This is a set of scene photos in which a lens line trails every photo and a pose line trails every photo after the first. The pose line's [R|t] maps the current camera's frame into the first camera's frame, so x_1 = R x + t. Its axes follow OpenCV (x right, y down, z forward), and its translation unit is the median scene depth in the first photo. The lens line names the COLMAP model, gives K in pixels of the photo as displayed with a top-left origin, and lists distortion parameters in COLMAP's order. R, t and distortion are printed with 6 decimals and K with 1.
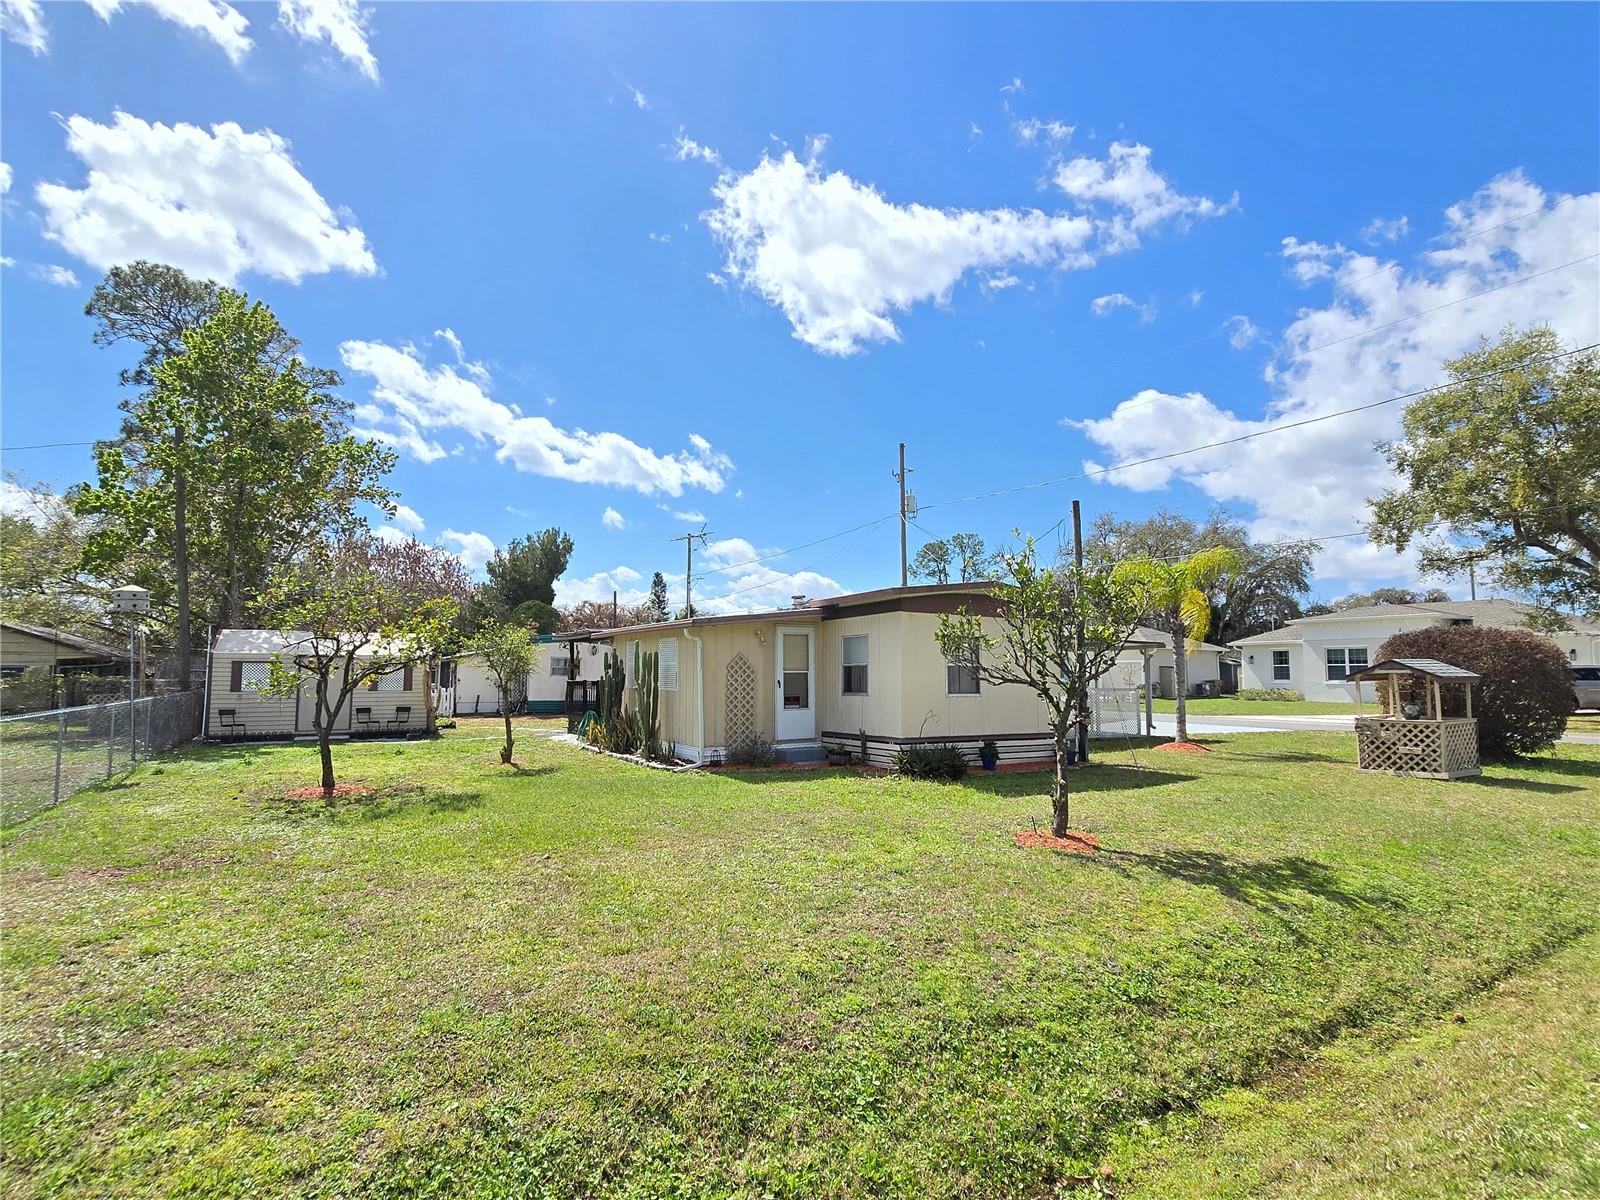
lens RADIAL K [[868.4, 0, 791.8], [0, 868.4, 605.8], [0, 0, 1]] dist [0.002562, -0.001748]
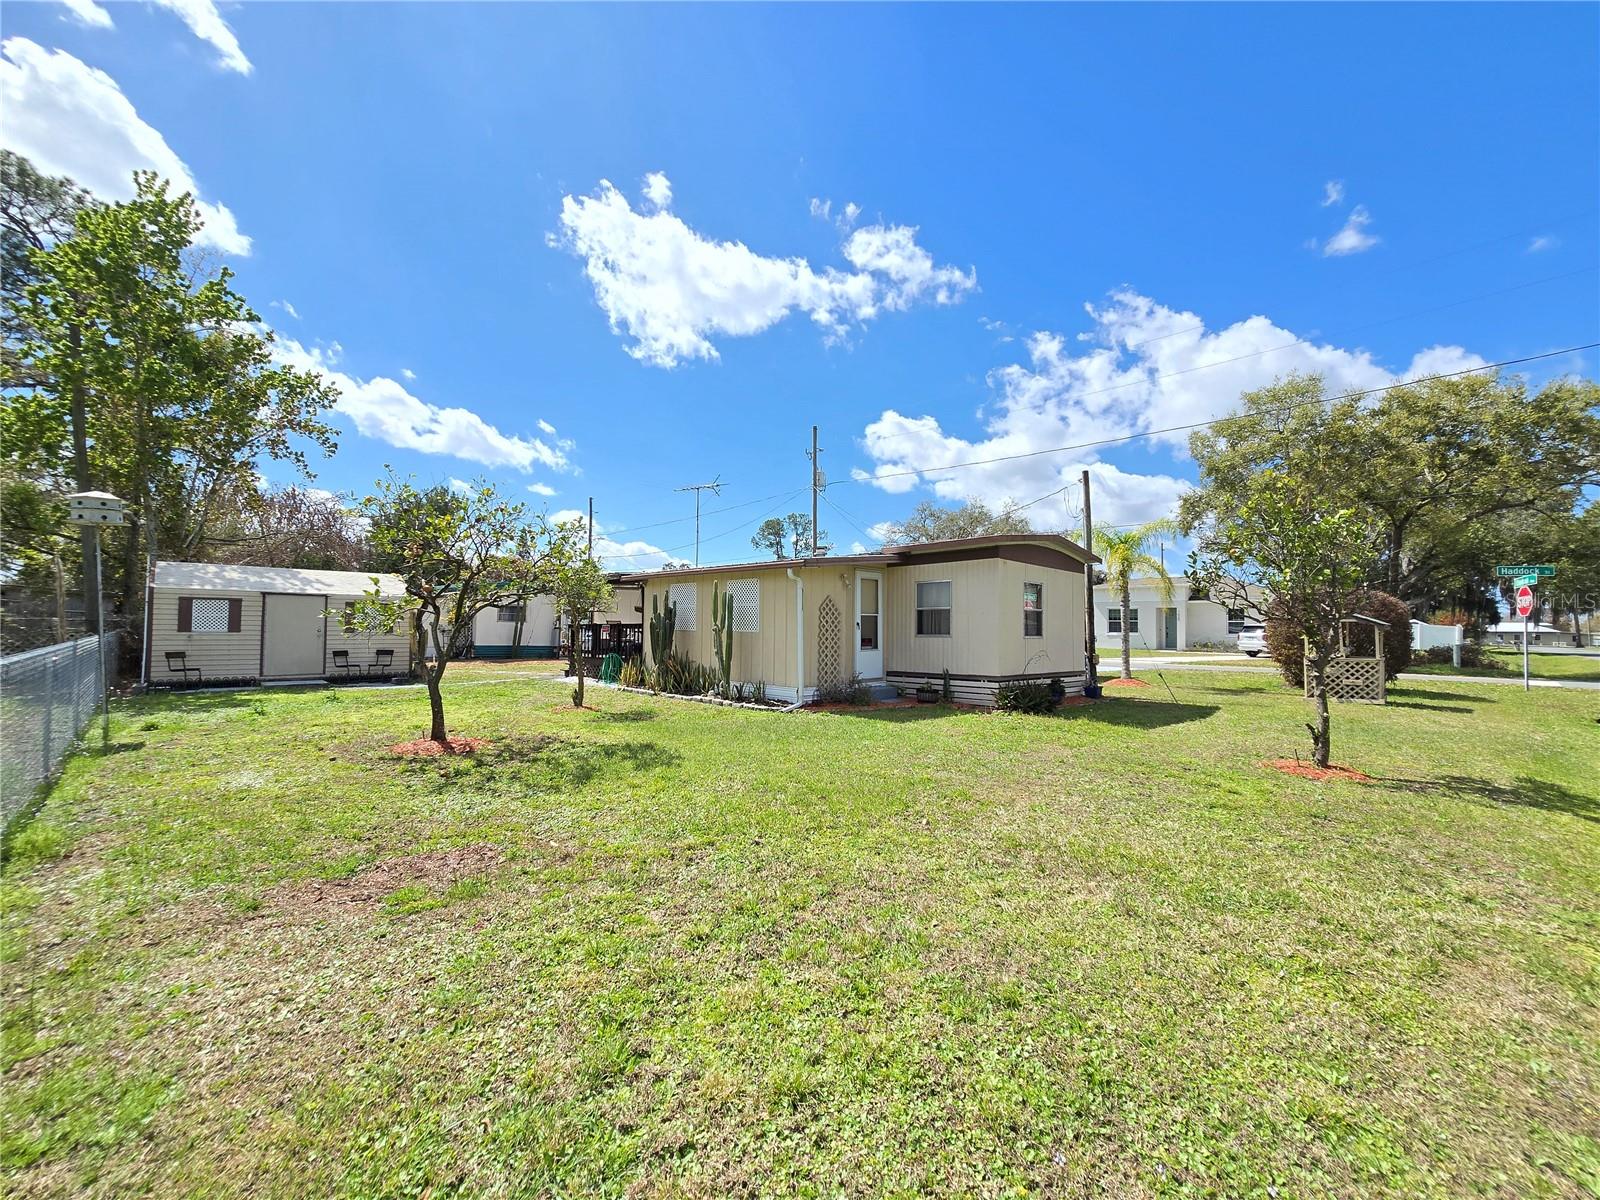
lens RADIAL K [[691.0, 0, 799.0], [0, 691.0, 604.3], [0, 0, 1]] dist [0.004423, 0.001184]
pose [[0.965016, 0.017985, 0.261574, -0.313422], [-0.029476, 0.998762, 0.040073, 0.034155], [-0.260529, -0.046381, 0.964351, 0.229830]]
